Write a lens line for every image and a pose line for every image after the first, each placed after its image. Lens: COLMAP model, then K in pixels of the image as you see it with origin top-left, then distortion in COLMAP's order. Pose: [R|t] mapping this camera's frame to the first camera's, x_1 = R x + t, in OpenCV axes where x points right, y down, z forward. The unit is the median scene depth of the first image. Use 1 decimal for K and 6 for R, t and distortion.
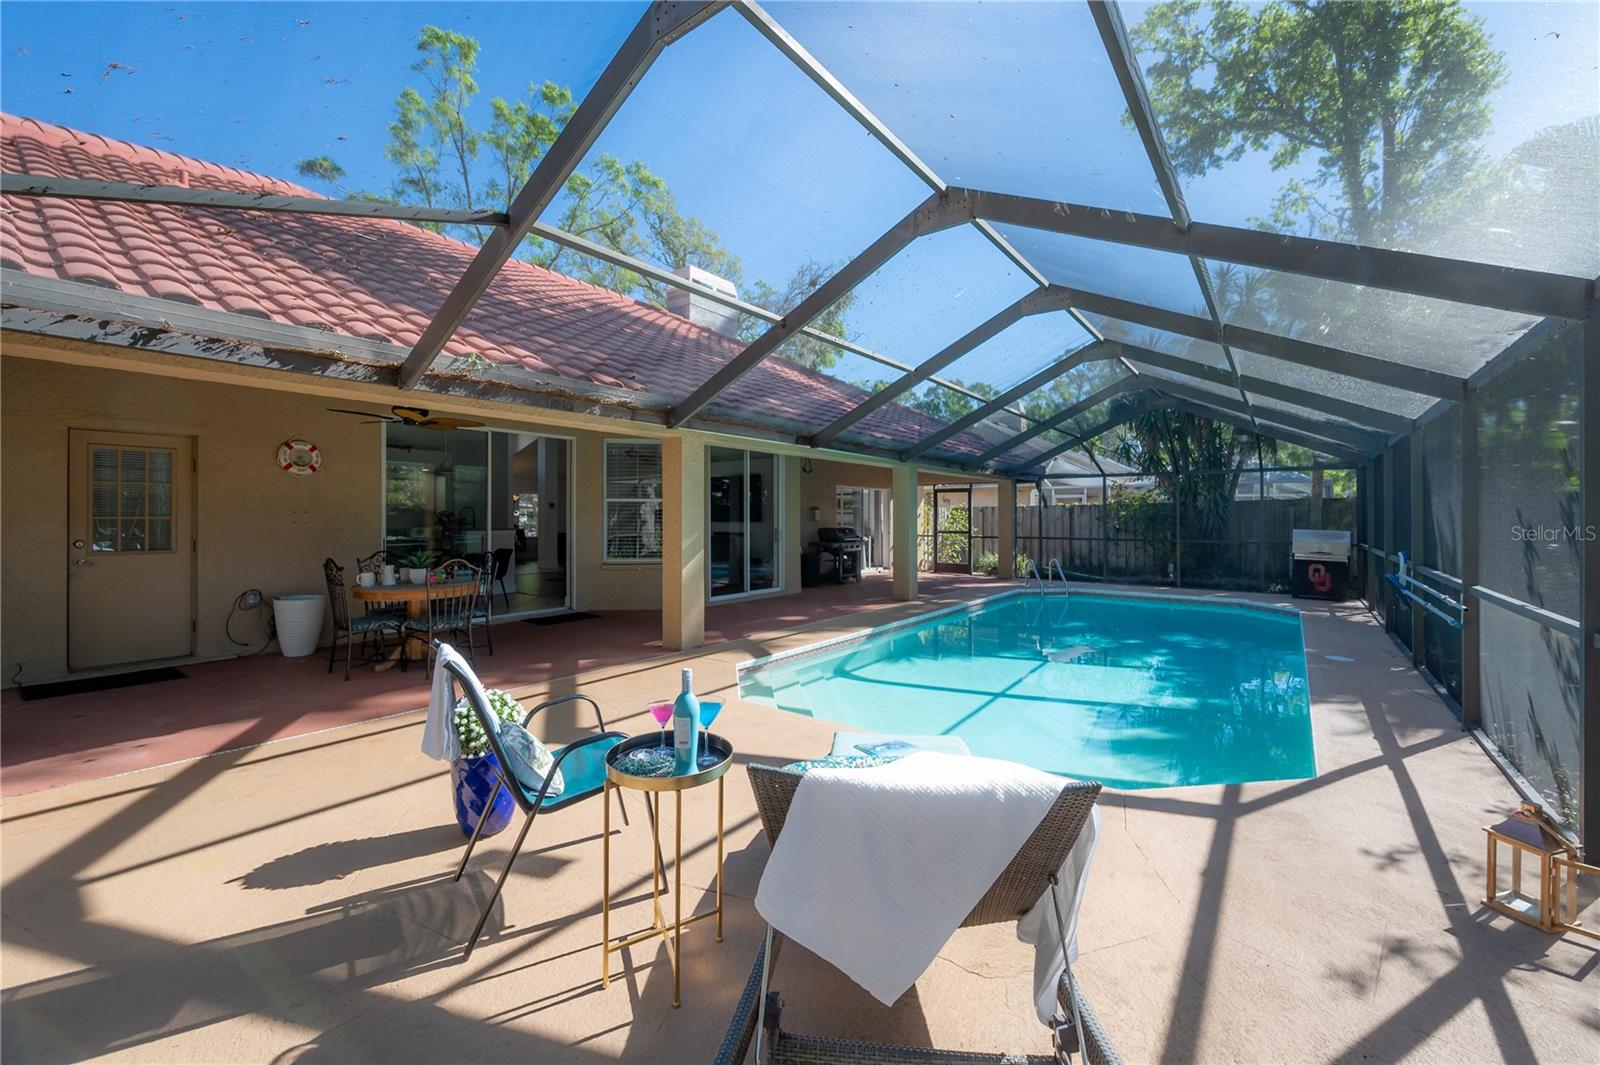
lens RADIAL K [[662.6, 0, 757.6], [0, 662.6, 513.8], [0, 0, 1]] dist [-0.002910, 0.000746]
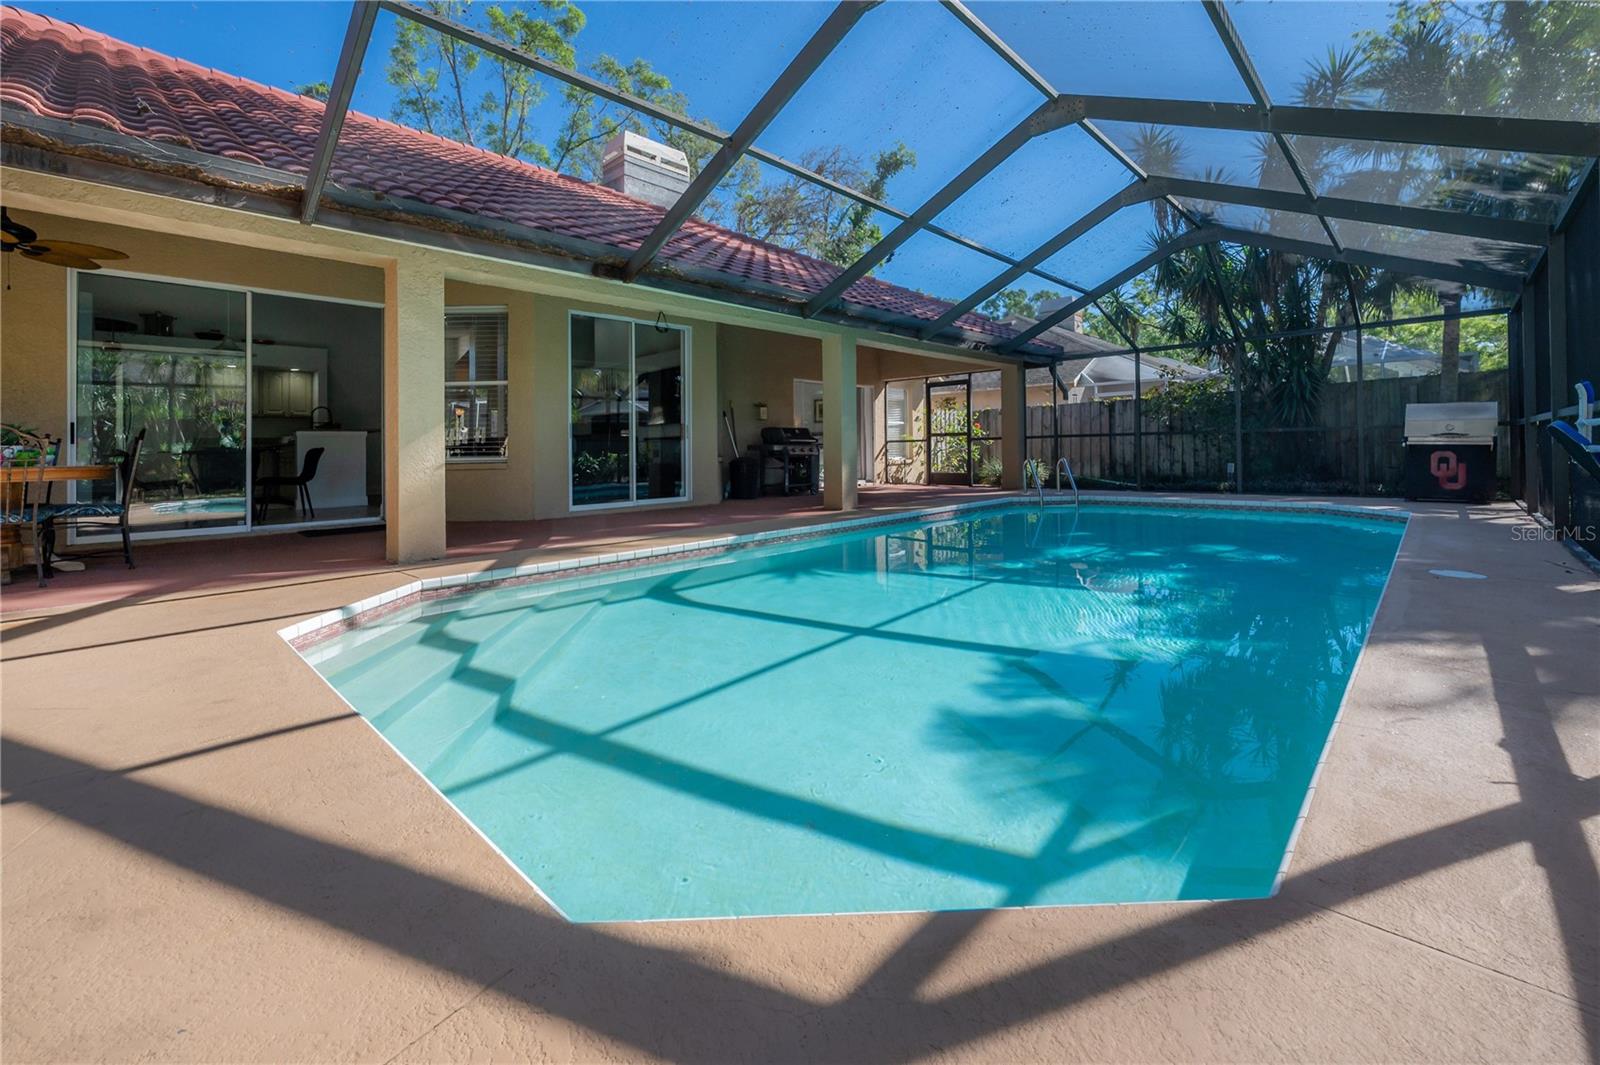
lens RADIAL K [[662.6, 0, 752.6], [0, 662.6, 461.7], [0, 0, 1]] dist [-0.002910, 0.000746]
pose [[0.991464, -0.021435, -0.128604, 0.287289], [0.023321, 0.999641, 0.013183, 0.081251], [0.128276, -0.016070, 0.991608, 0.292155]]
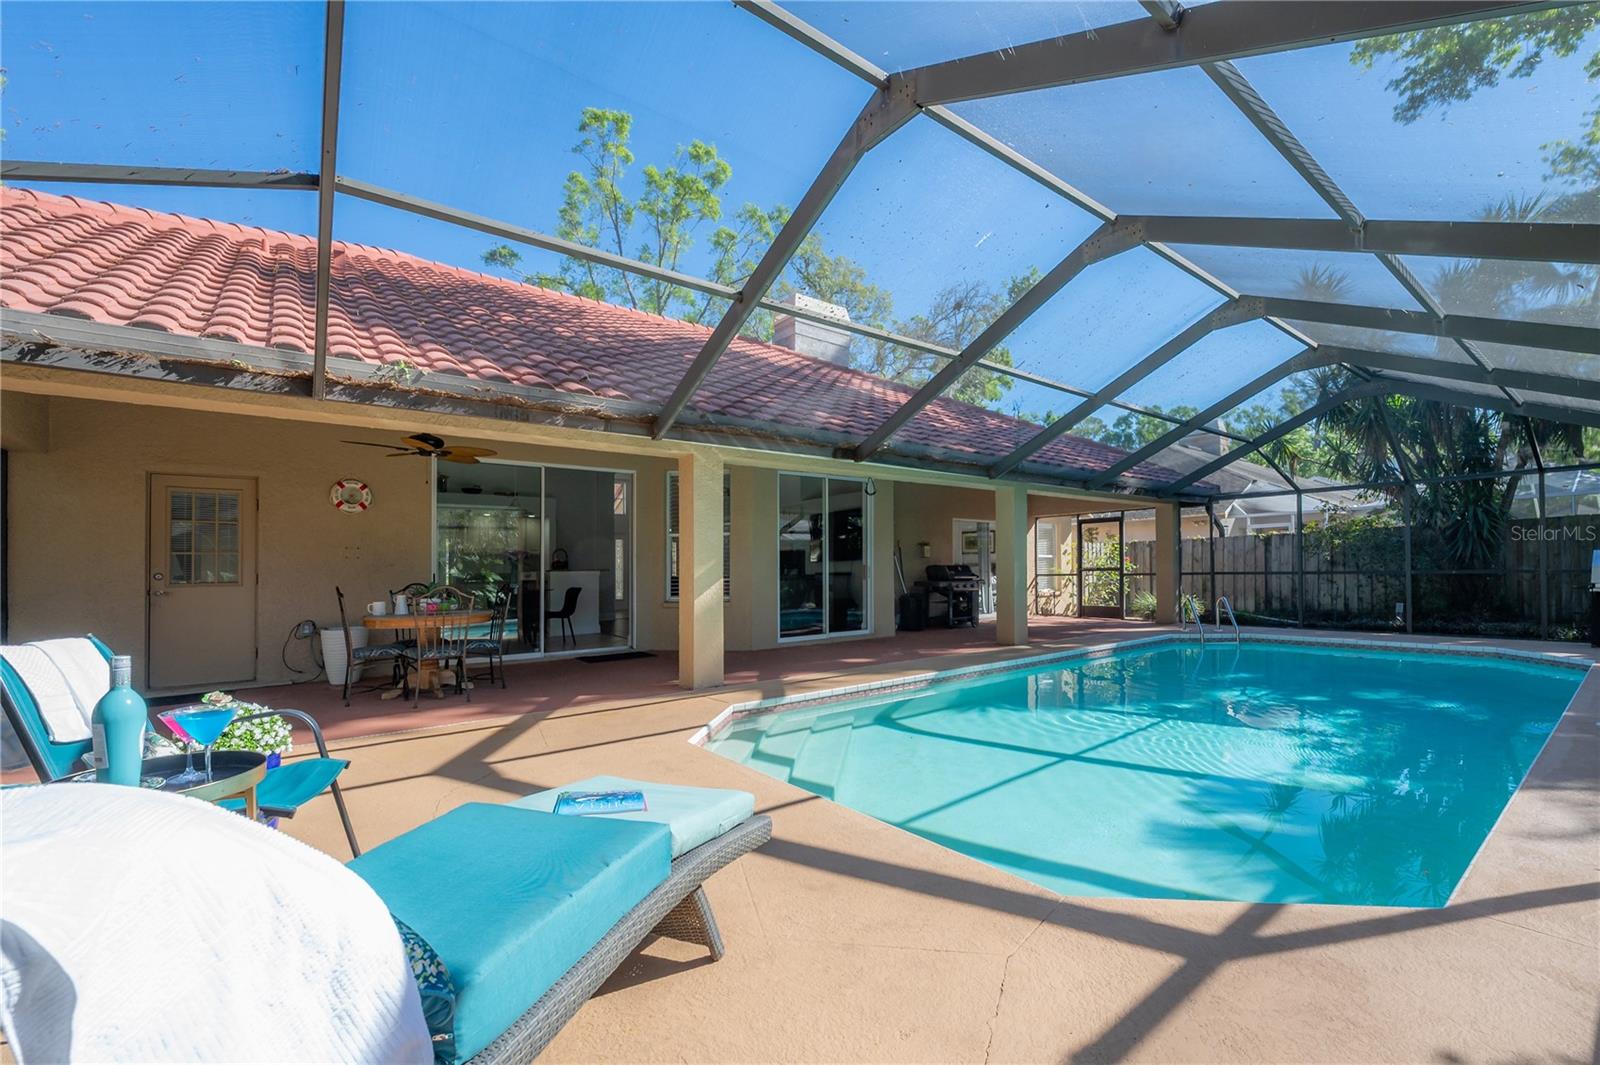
lens RADIAL K [[662.6, 0, 781.4], [0, 662.6, 575.4], [0, 0, 1]] dist [-0.002910, 0.000746]
pose [[0.968729, -0.015868, -0.247612, 0.189235], [0.018080, 0.999814, 0.006661, 0.039140], [0.247460, -0.010929, 0.968836, 0.126788]]
